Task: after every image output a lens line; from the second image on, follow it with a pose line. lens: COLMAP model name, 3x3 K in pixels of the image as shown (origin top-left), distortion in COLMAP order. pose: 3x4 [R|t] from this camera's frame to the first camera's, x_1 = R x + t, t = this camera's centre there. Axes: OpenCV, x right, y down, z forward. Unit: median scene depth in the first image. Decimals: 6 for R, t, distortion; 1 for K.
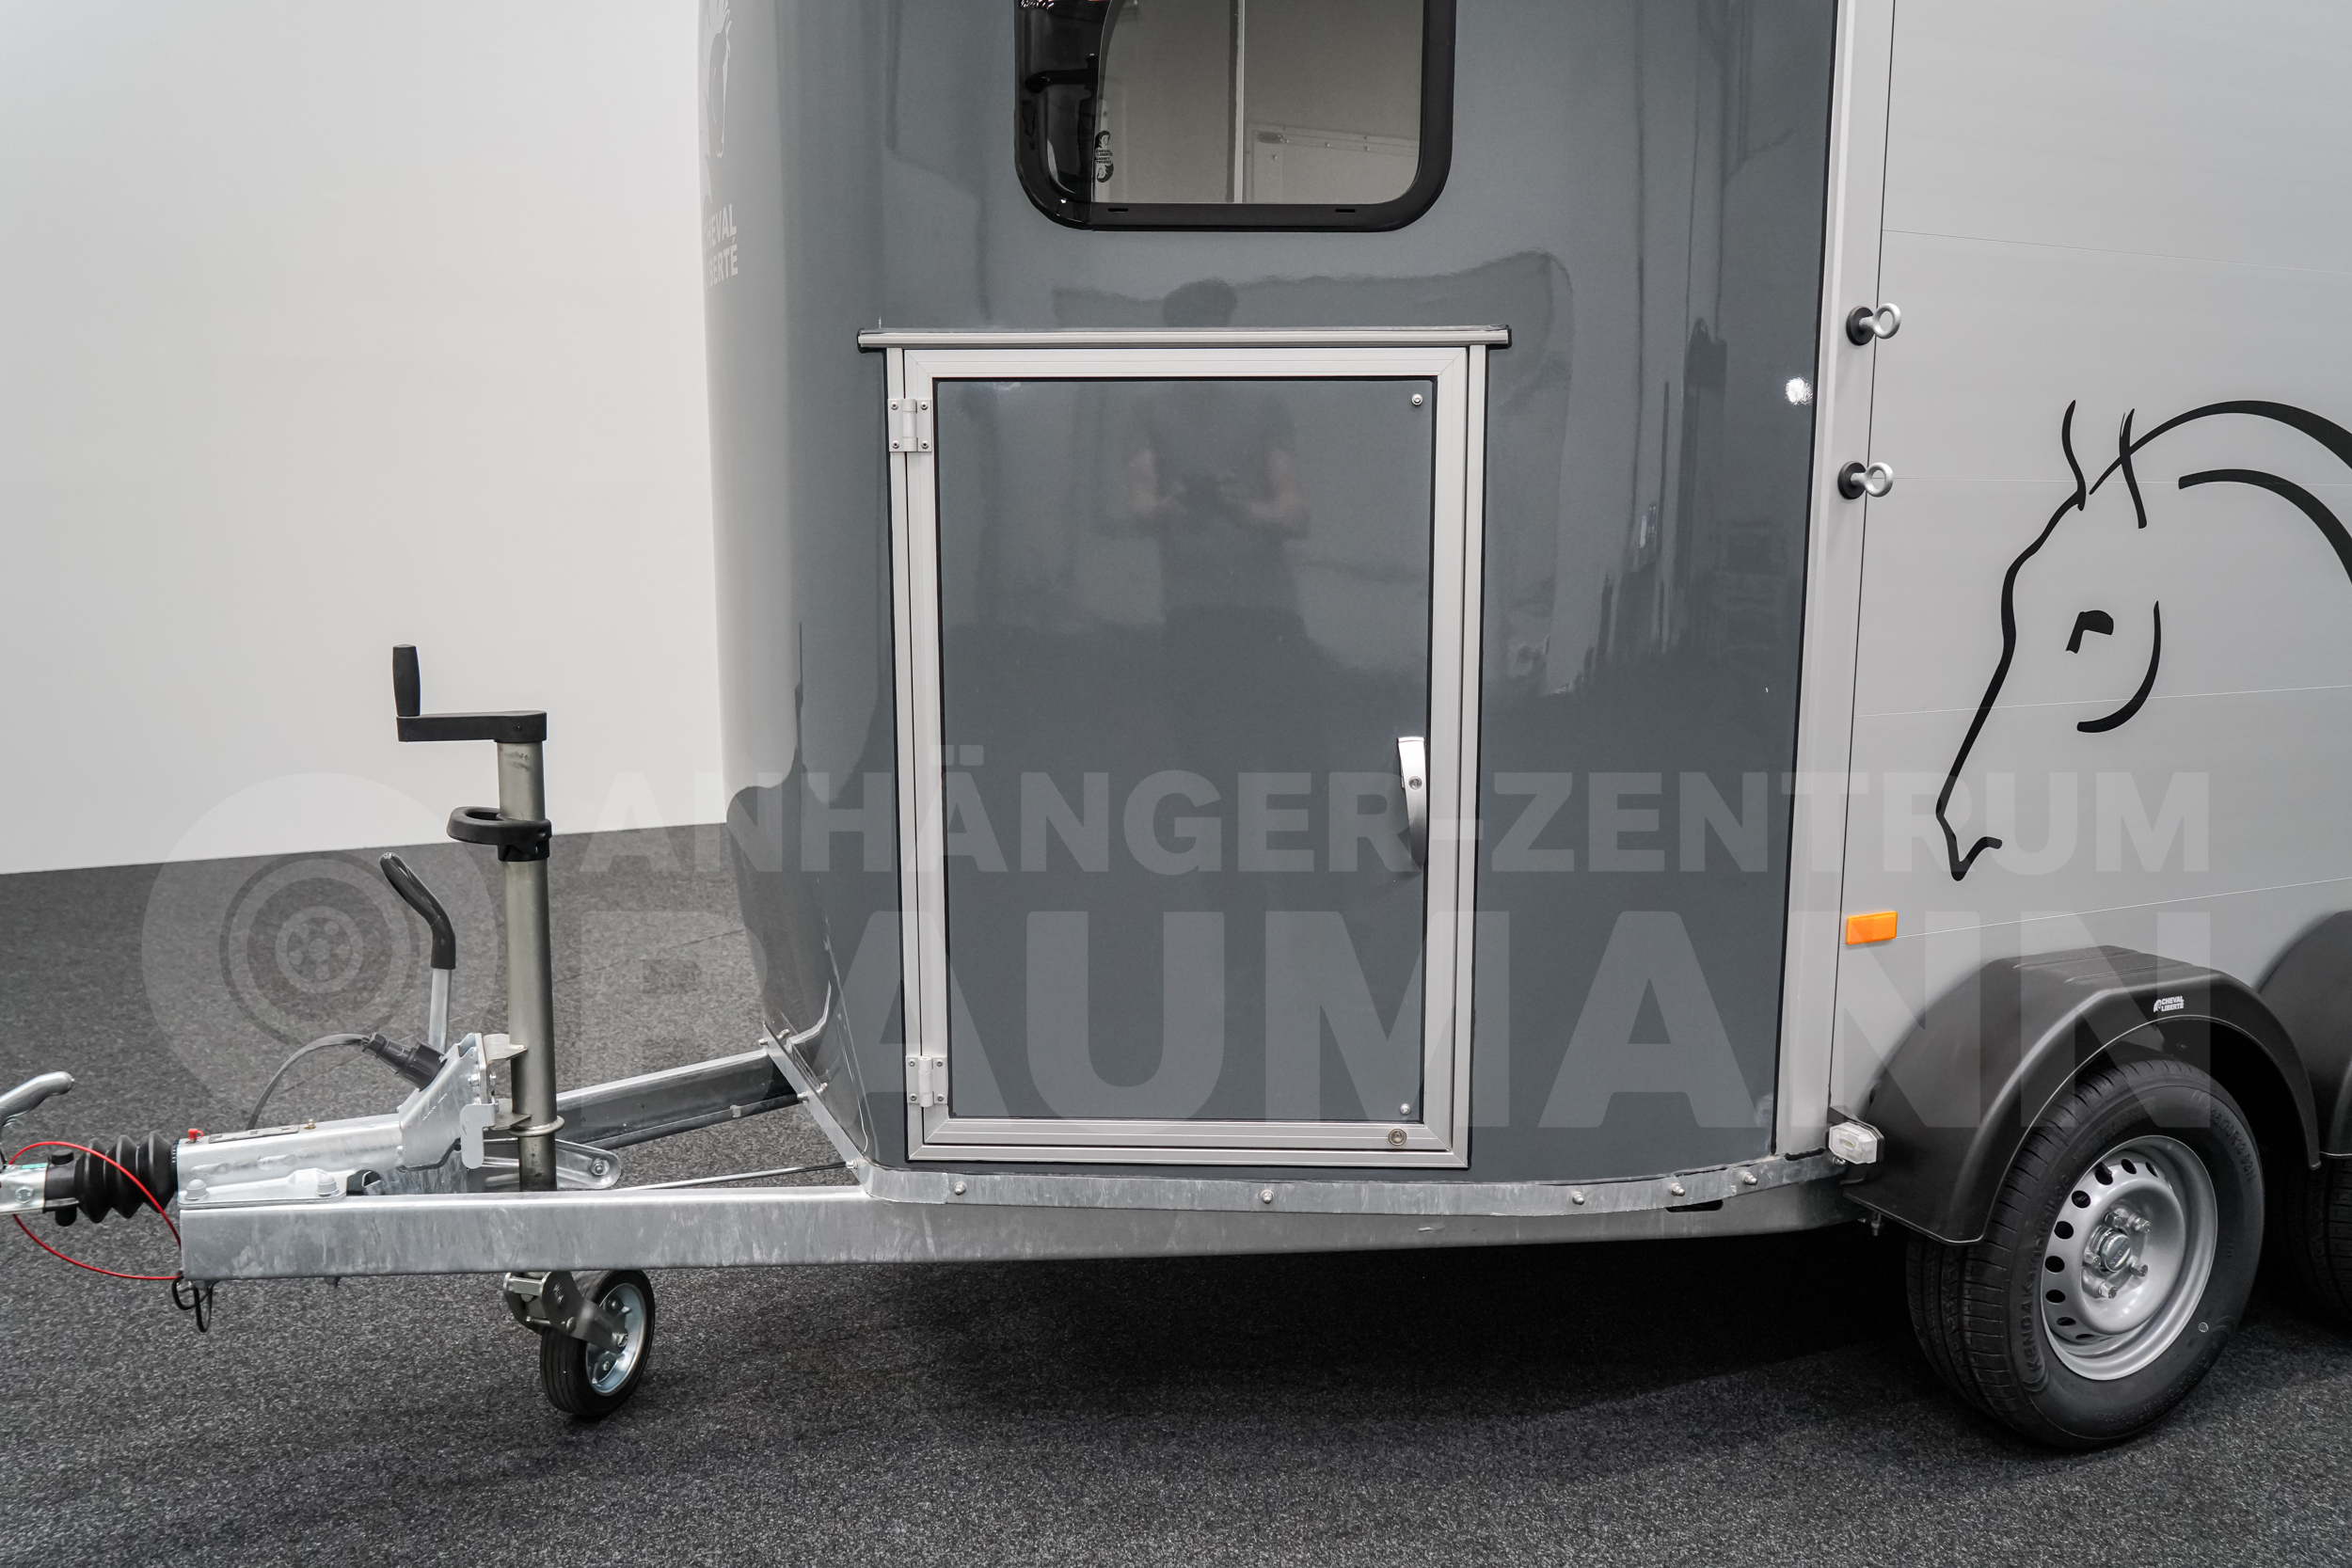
lens RADIAL K [[1871.1, 0, 1180.0], [0, 1871.1, 788.3], [0, 0, 1]] dist [-0.016822, 0.001109]
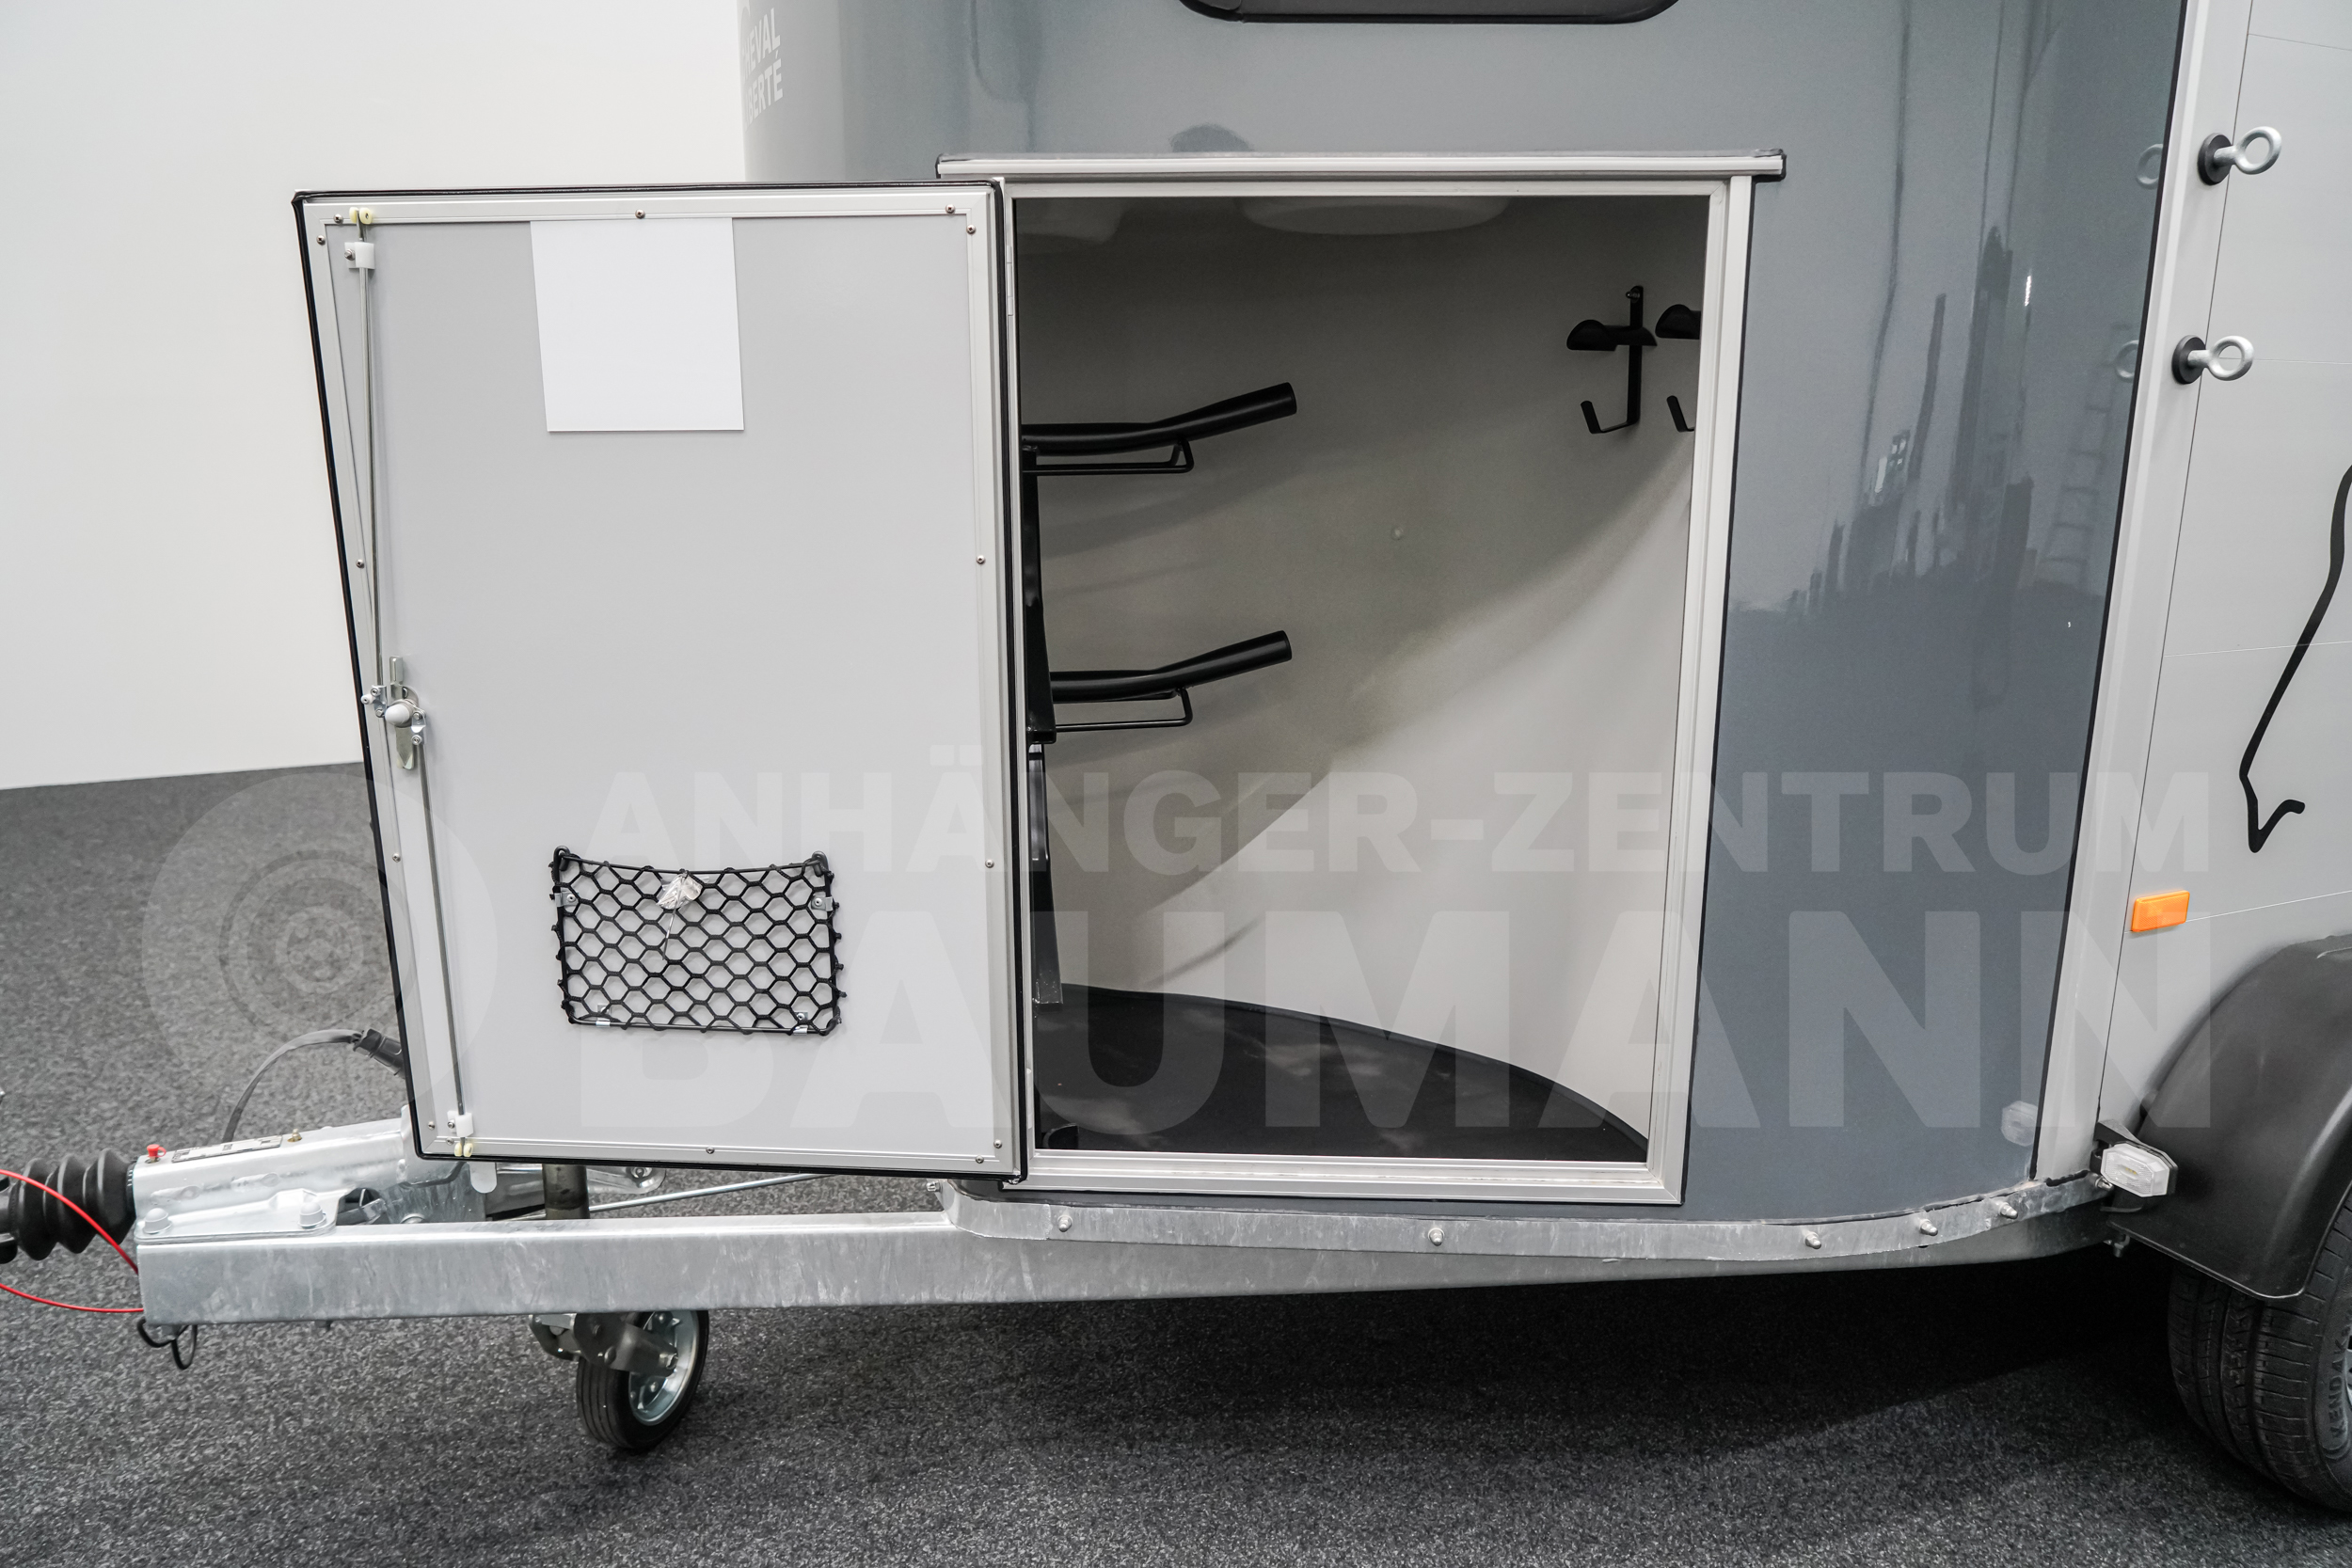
lens RADIAL K [[1561.5, 0, 1150.6], [0, 1561.5, 788.1], [0, 0, 1]] dist [-0.036571, 0.011129]
pose [[0.999934, 0.002833, -0.011162, -0.070234], [-0.001991, 0.997198, 0.074780, -0.029892], [0.011343, -0.074753, 0.997138, 0.314657]]
